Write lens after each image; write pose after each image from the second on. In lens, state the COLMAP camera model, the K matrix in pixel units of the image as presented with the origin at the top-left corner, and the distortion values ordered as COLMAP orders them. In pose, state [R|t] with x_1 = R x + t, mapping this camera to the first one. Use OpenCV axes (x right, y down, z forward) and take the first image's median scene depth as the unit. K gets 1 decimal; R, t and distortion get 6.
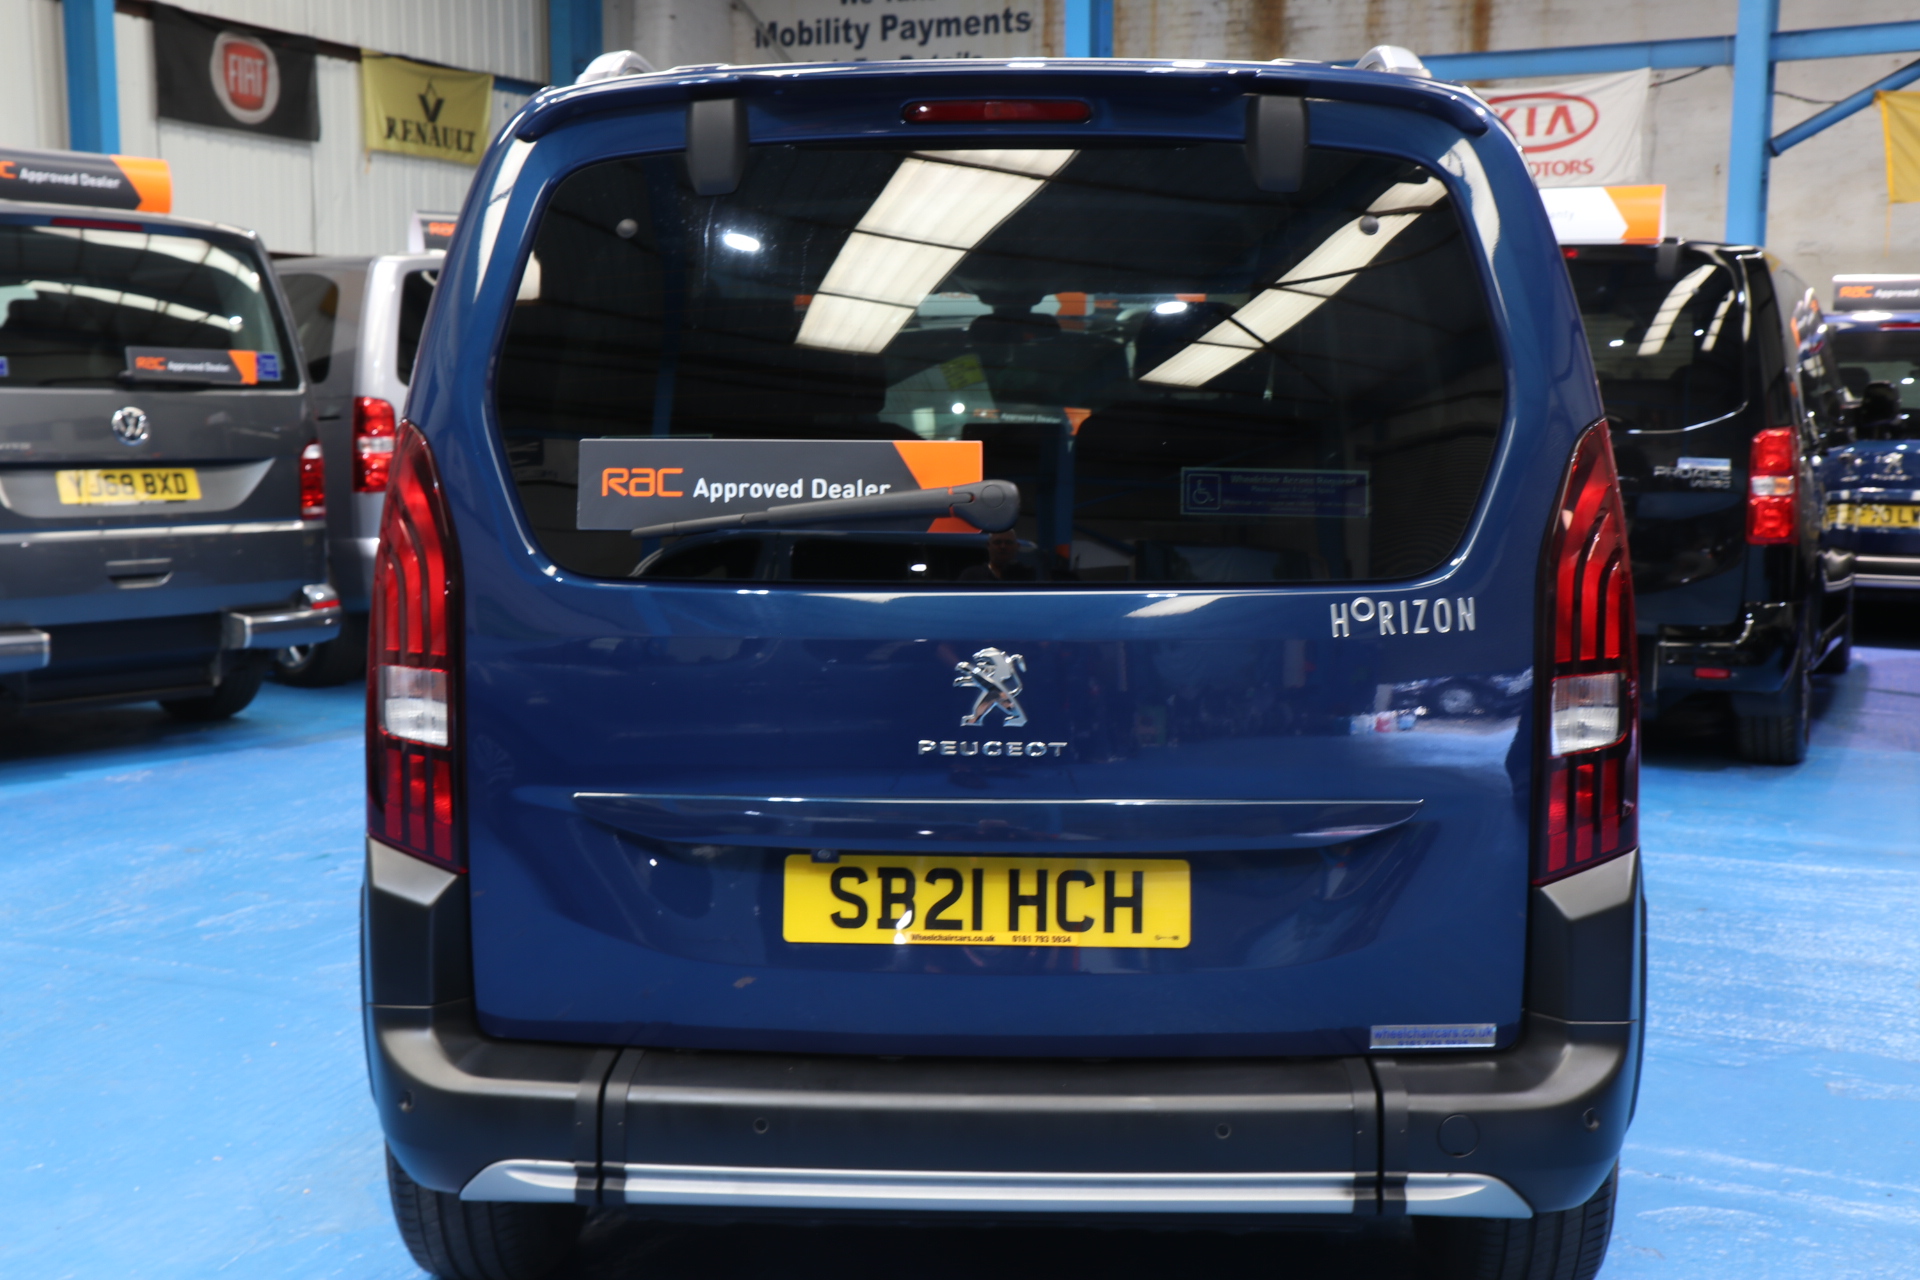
lens RADIAL K [[2265.4, 0, 960.0], [0, 2265.4, 640.0], [0, 0, 1]] dist [0.068557, -0.024426]
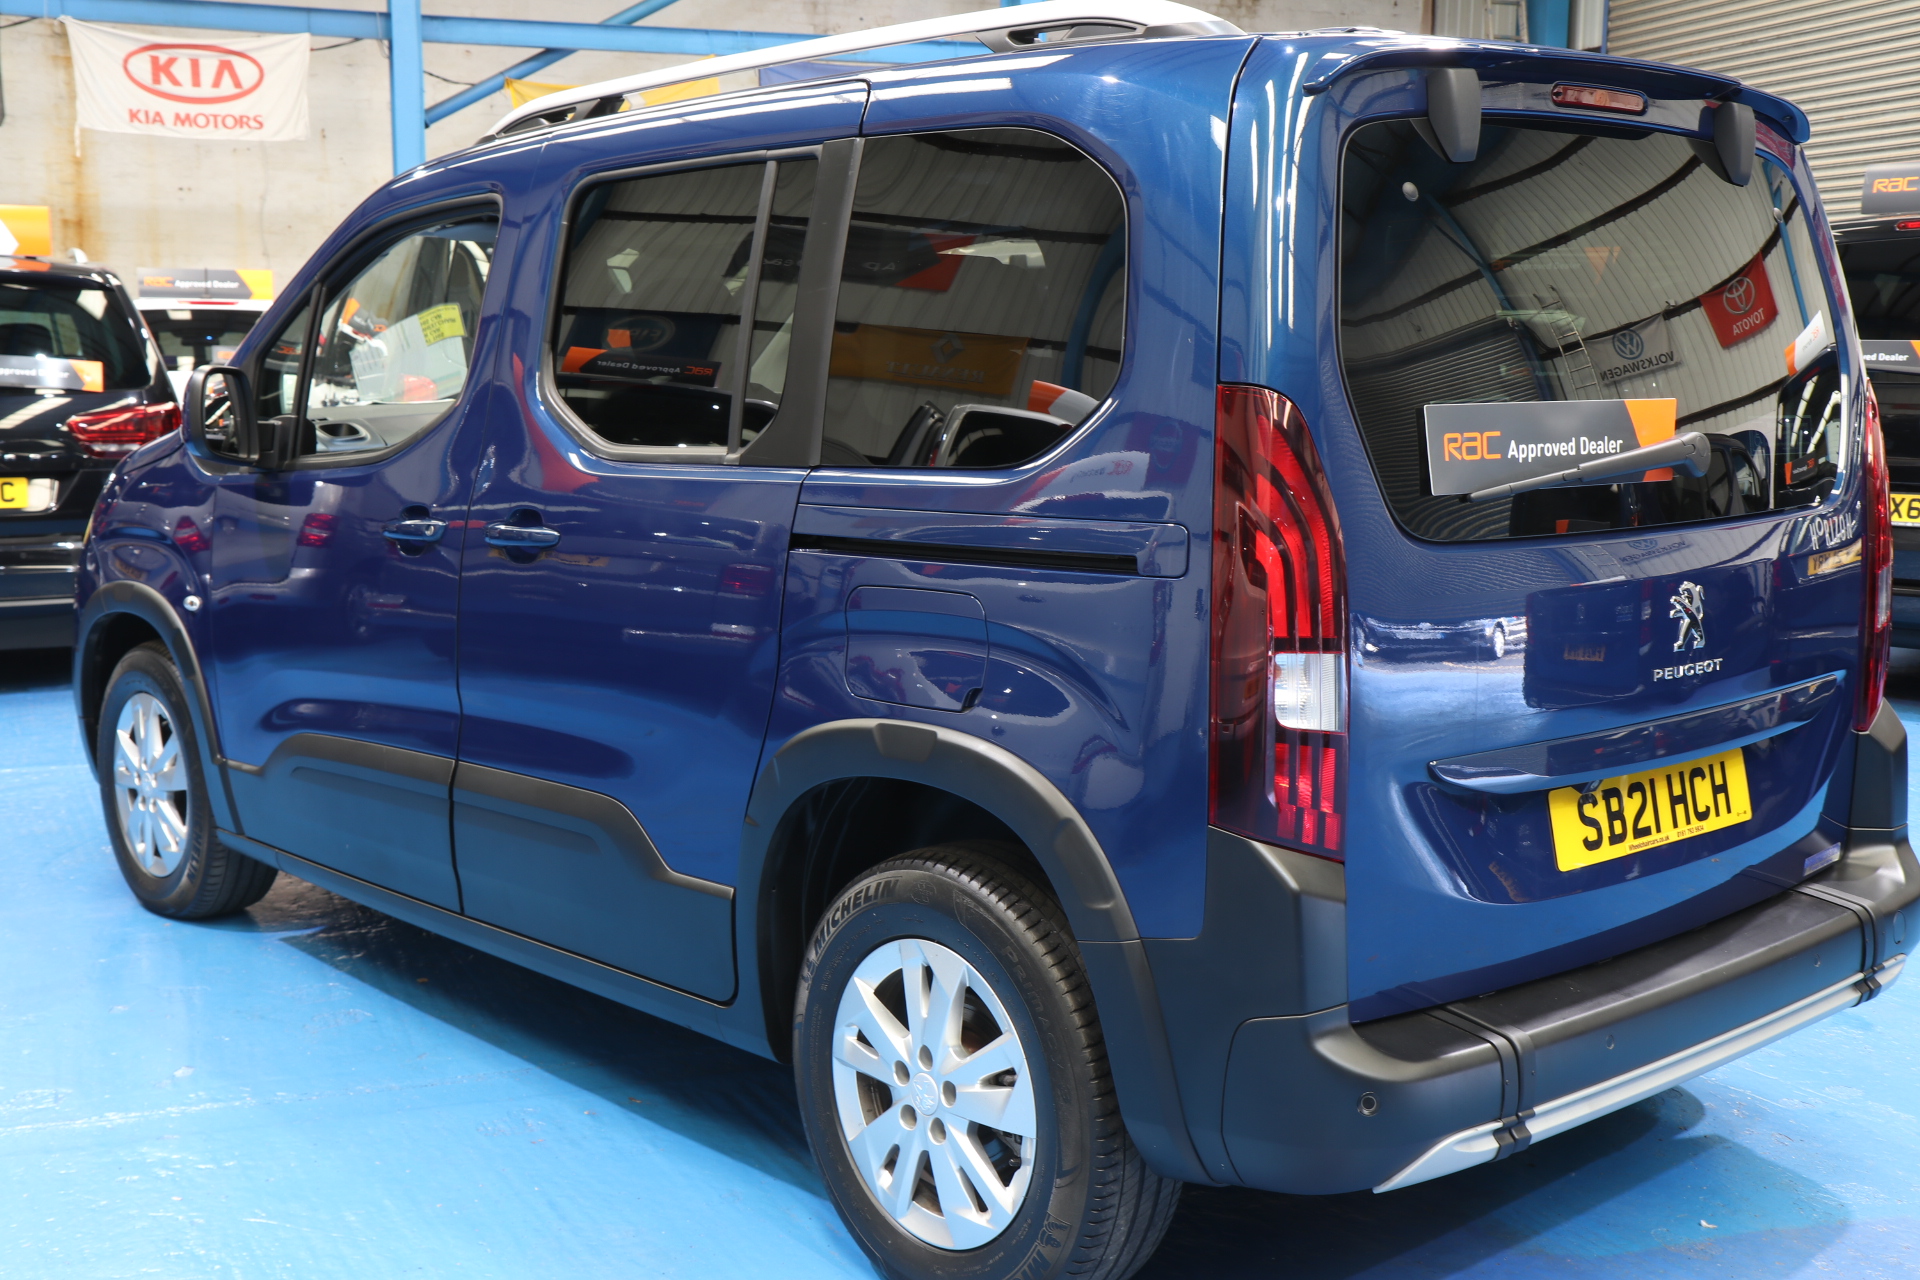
lens RADIAL K [[2082.2, 0, 960.0], [0, 2082.2, 640.0], [0, 0, 1]] dist [0.063615, -0.001398]
pose [[0.724167, -0.097329, 0.682722, -0.947793], [0.073723, 0.995243, 0.063683, -0.059557], [-0.685673, 0.004215, 0.727898, 0.477919]]
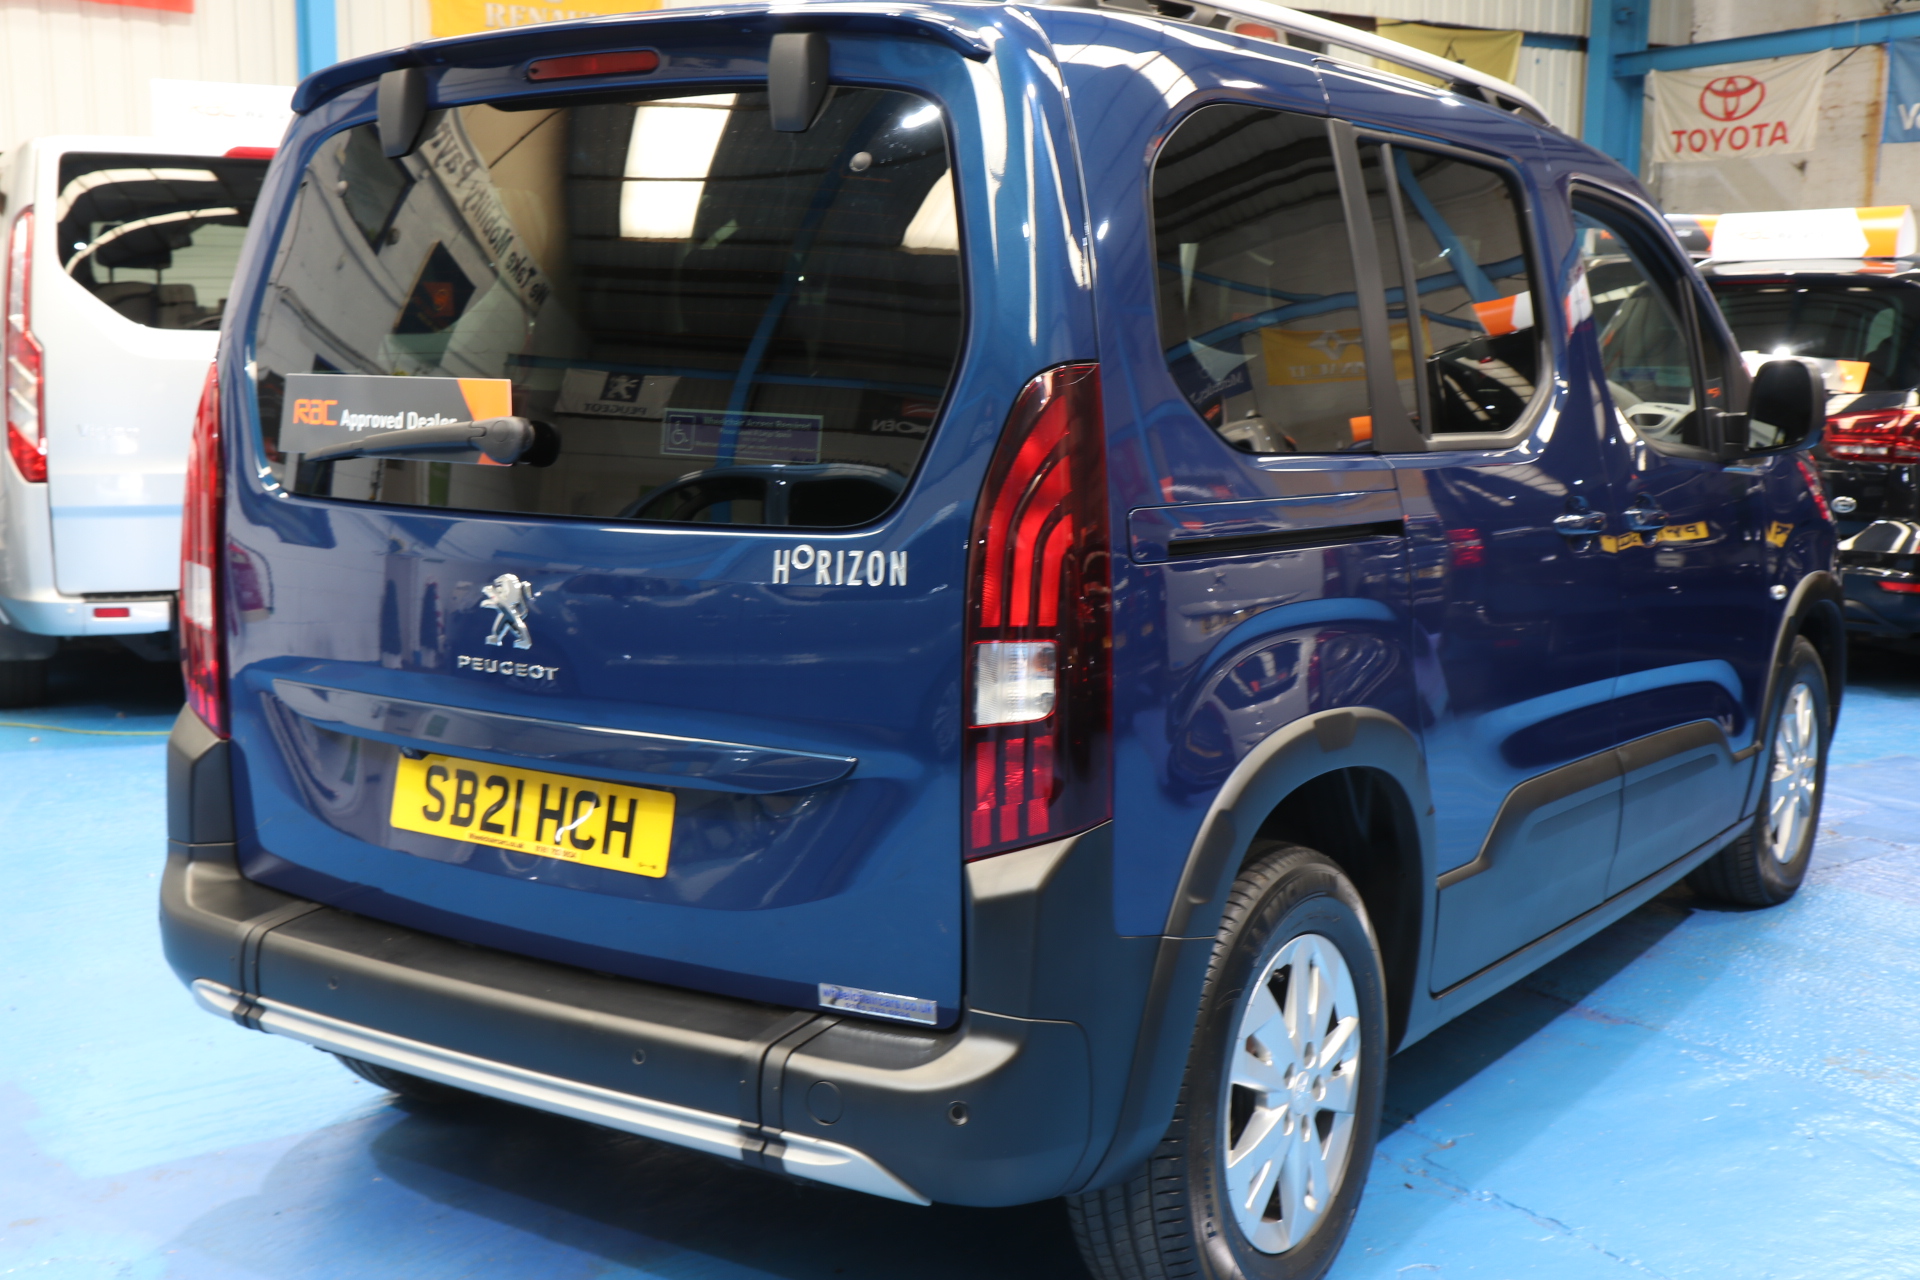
lens RADIAL K [[2161.1, 0, 960.0], [0, 2161.1, 640.0], [0, 0, 1]] dist [0.056156, 0.034187]
pose [[0.844362, 0.074769, -0.530530, 0.723774], [-0.061017, 0.997192, 0.043426, -0.022308], [0.532287, -0.004296, 0.846553, 0.243713]]
